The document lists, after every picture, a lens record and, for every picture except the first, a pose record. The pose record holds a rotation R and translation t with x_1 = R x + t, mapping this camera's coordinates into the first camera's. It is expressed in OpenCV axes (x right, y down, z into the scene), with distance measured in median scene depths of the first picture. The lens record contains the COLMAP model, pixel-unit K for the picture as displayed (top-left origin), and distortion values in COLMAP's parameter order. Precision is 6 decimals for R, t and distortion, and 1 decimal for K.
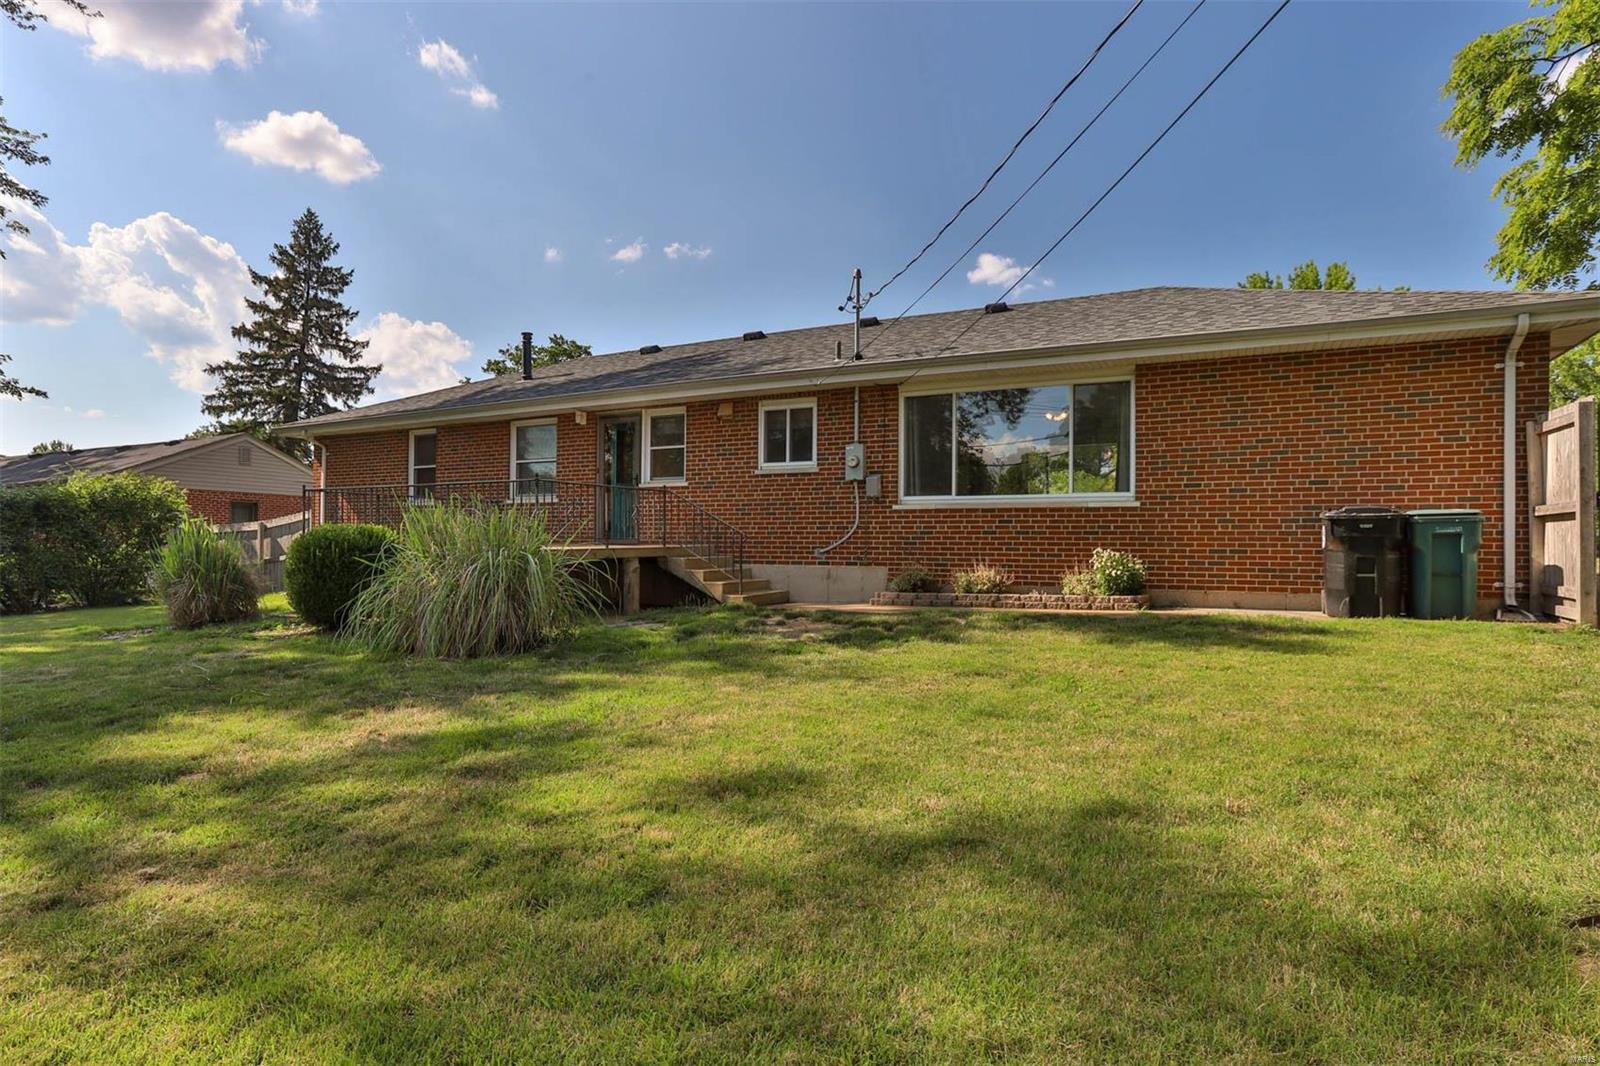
lens RADIAL K [[898.0, 0, 800.7], [0, 898.0, 540.3], [0, 0, 1]] dist [-0.051227, 0.001256]
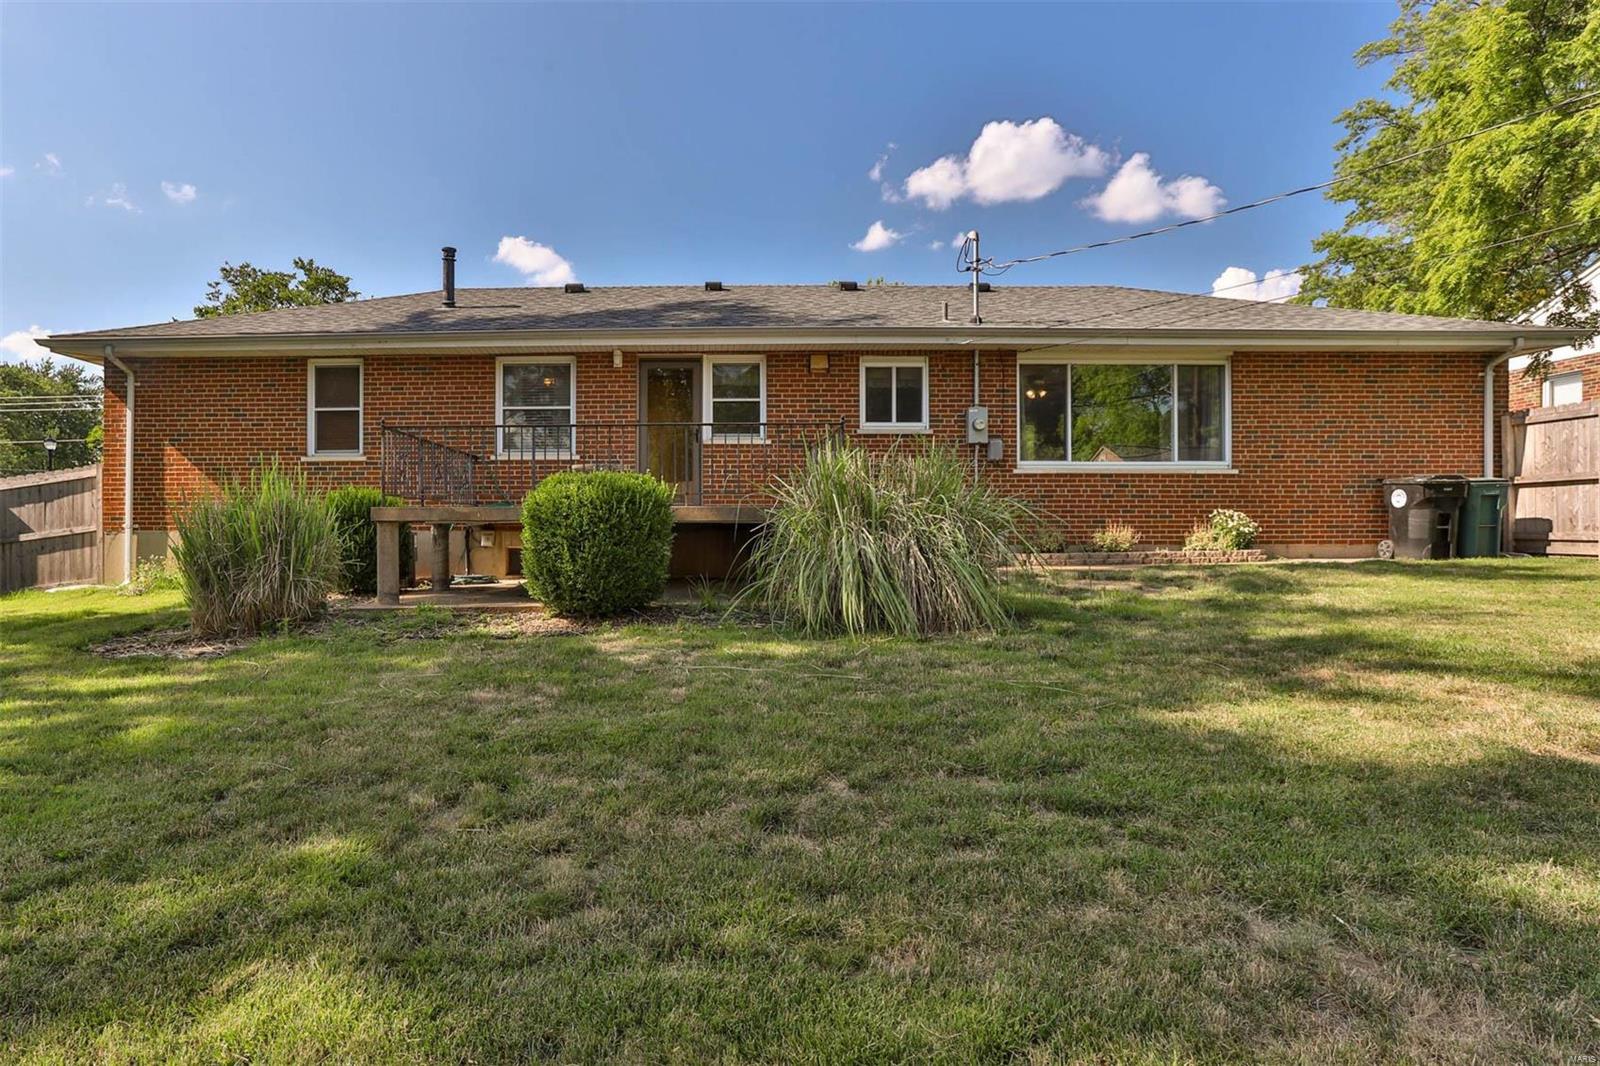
lens RADIAL K [[898.0, 0, 798.6], [0, 898.0, 520.1], [0, 0, 1]] dist [-0.051227, 0.001256]
pose [[0.881963, -0.002982, 0.471309, -0.563016], [0.004986, 0.999983, -0.003004, 0.019720], [-0.471292, 0.004999, 0.881963, 0.210023]]
